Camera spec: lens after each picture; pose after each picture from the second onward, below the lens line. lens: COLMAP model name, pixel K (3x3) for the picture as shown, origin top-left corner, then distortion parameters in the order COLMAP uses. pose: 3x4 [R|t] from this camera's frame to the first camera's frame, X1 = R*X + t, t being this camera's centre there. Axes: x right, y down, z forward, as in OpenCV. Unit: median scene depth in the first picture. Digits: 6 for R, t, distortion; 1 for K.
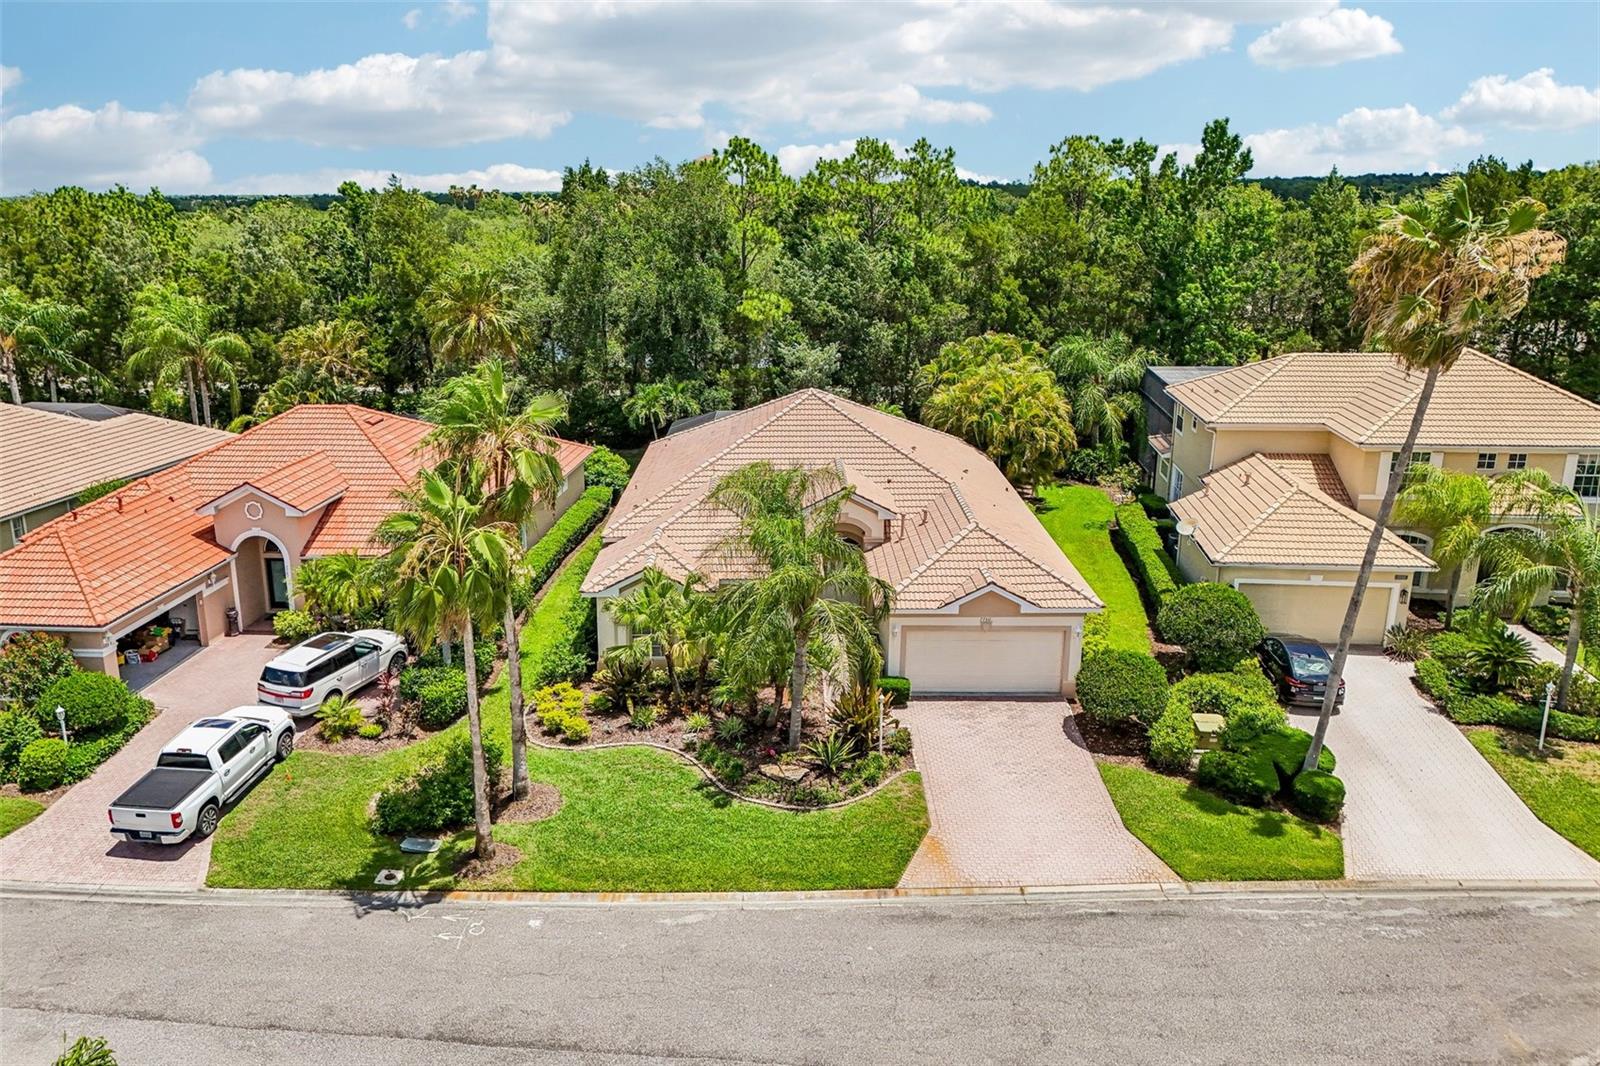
lens RADIAL K [[1061.8, 0, 796.0], [0, 1061.8, 480.4], [0, 0, 1]] dist [0.040626, -0.017258]
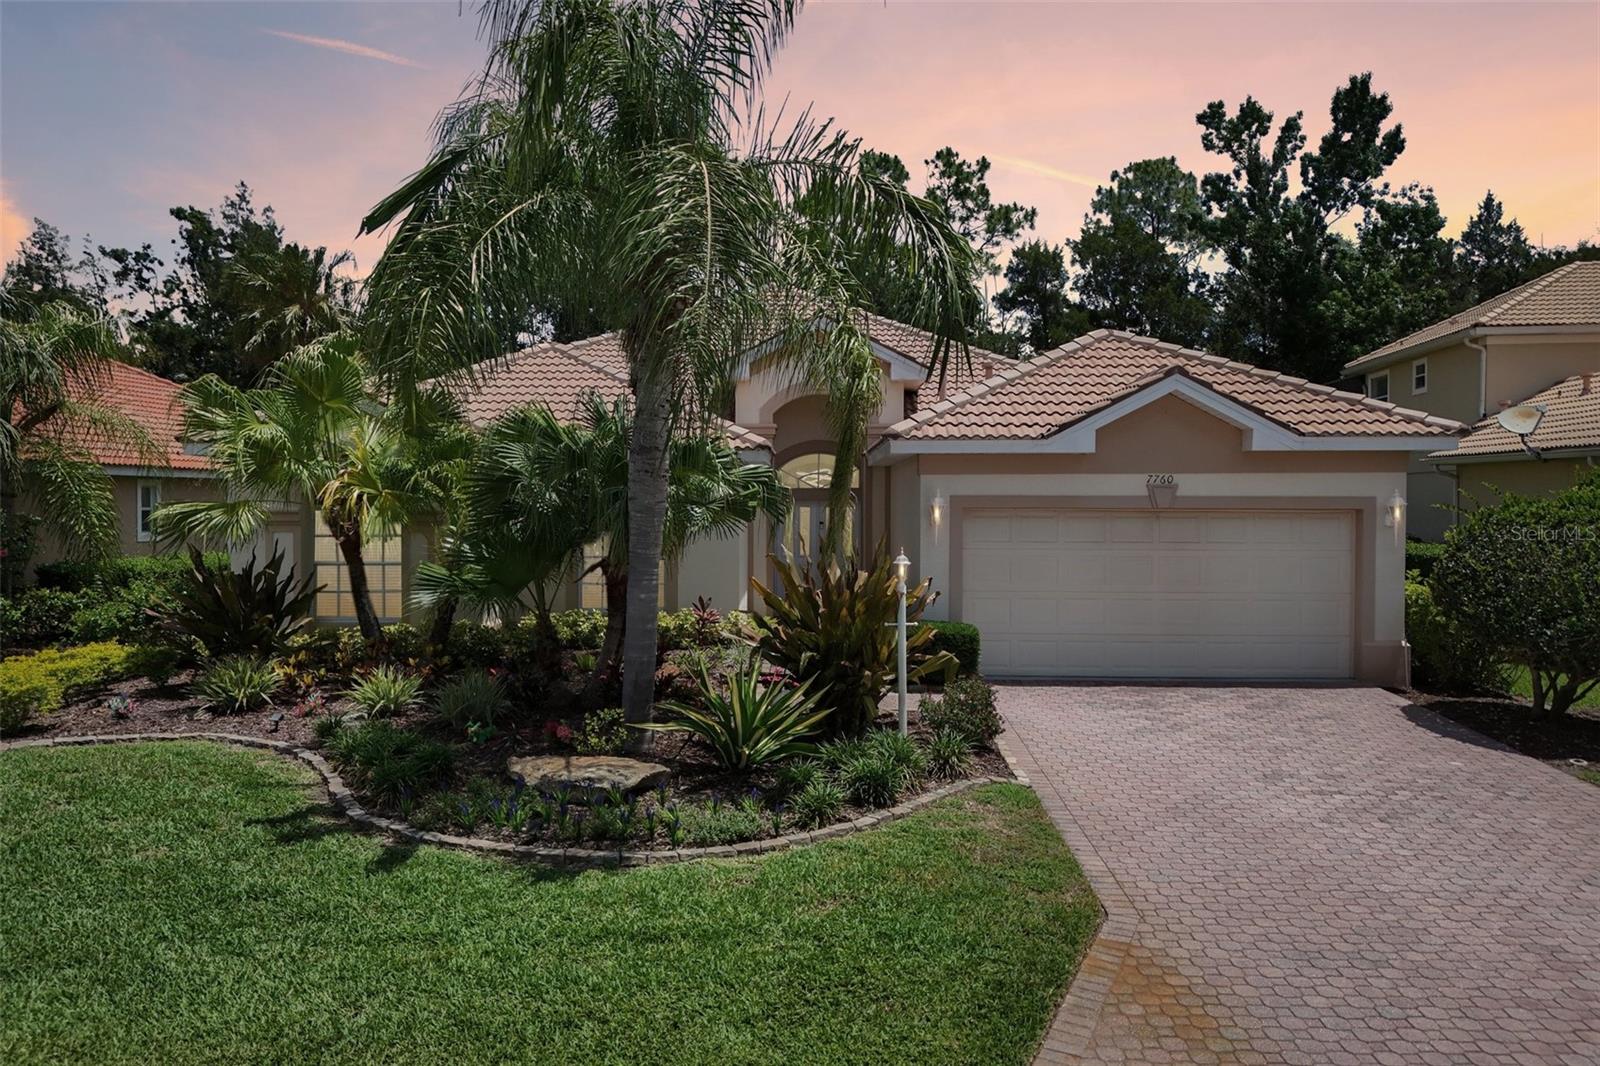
lens RADIAL K [[1132.5, 0, 800.0], [0, 1132.5, 533.0], [0, 0, 1]] dist [0.022796, -0.003864]
pose [[0.999899, 0.014197, -0.000969, 0.042415], [-0.014127, 0.982093, -0.187865, 0.230400], [-0.001716, 0.187860, 0.982194, 0.576177]]
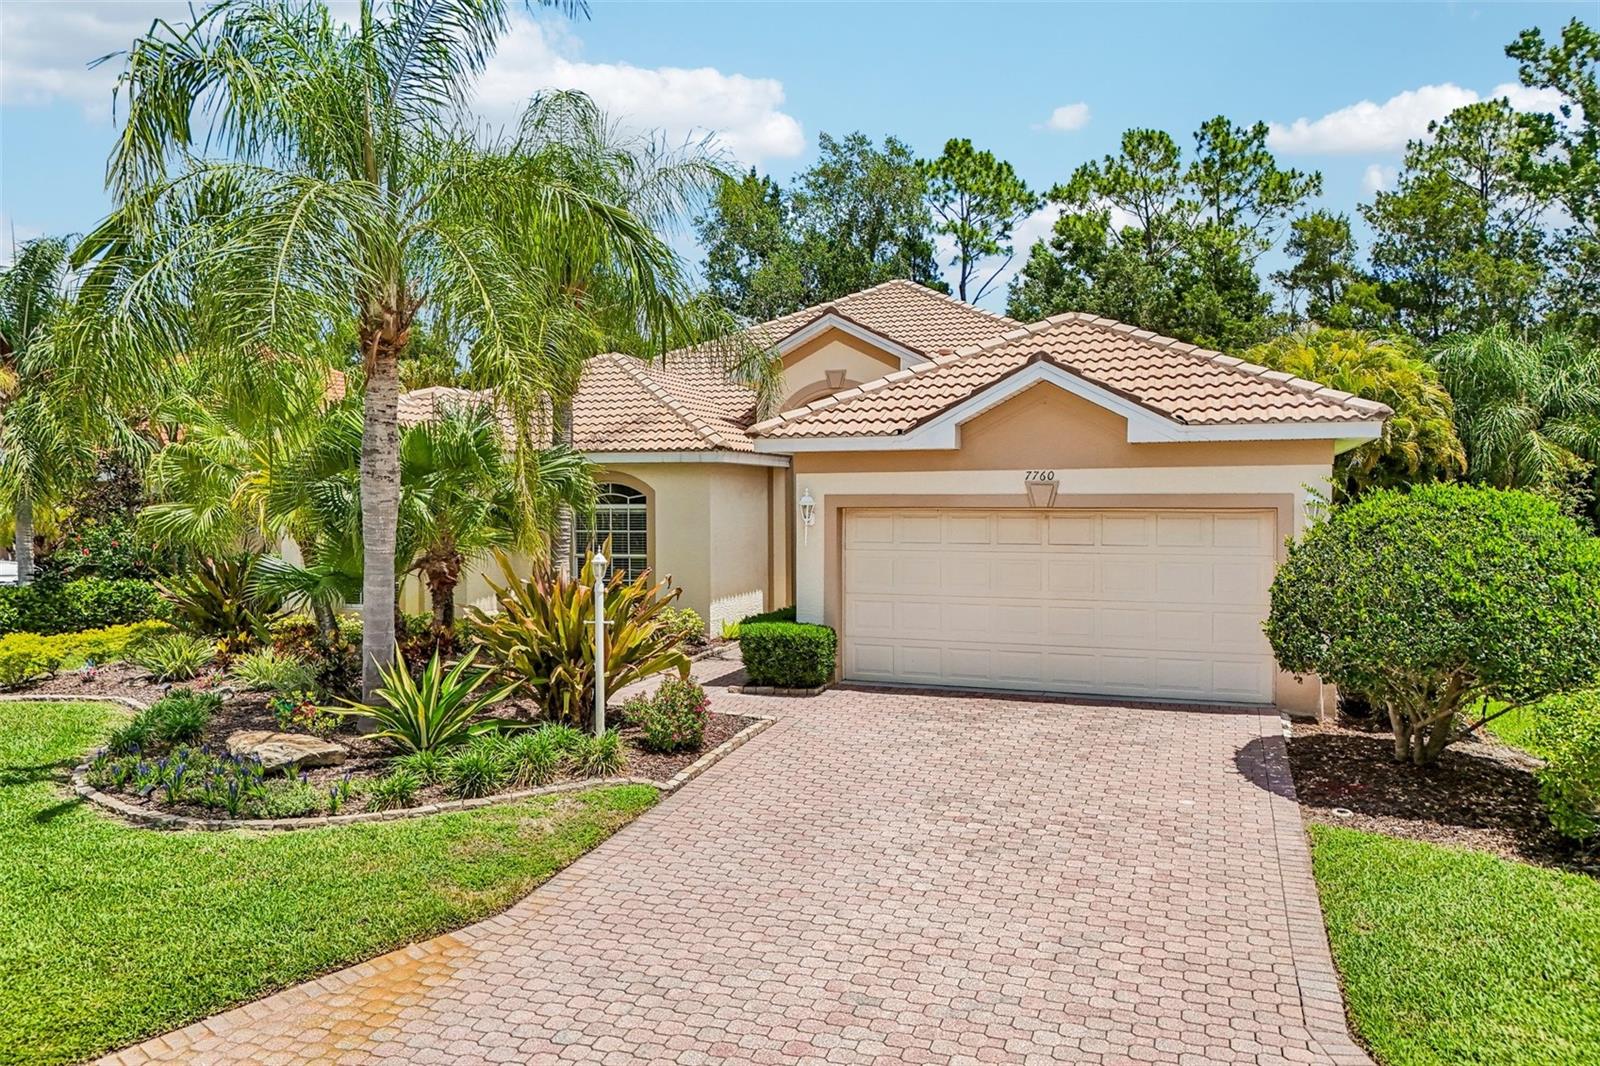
lens RADIAL K [[1133.3, 0, 800.0], [0, 1133.3, 533.0], [0, 0, 1]] dist [0.063535, -0.062229]
pose [[0.950179, 0.019987, -0.311064, 0.219576], [-0.077830, 0.981546, -0.174671, 0.222885], [0.301833, 0.190179, 0.934200, 0.603475]]
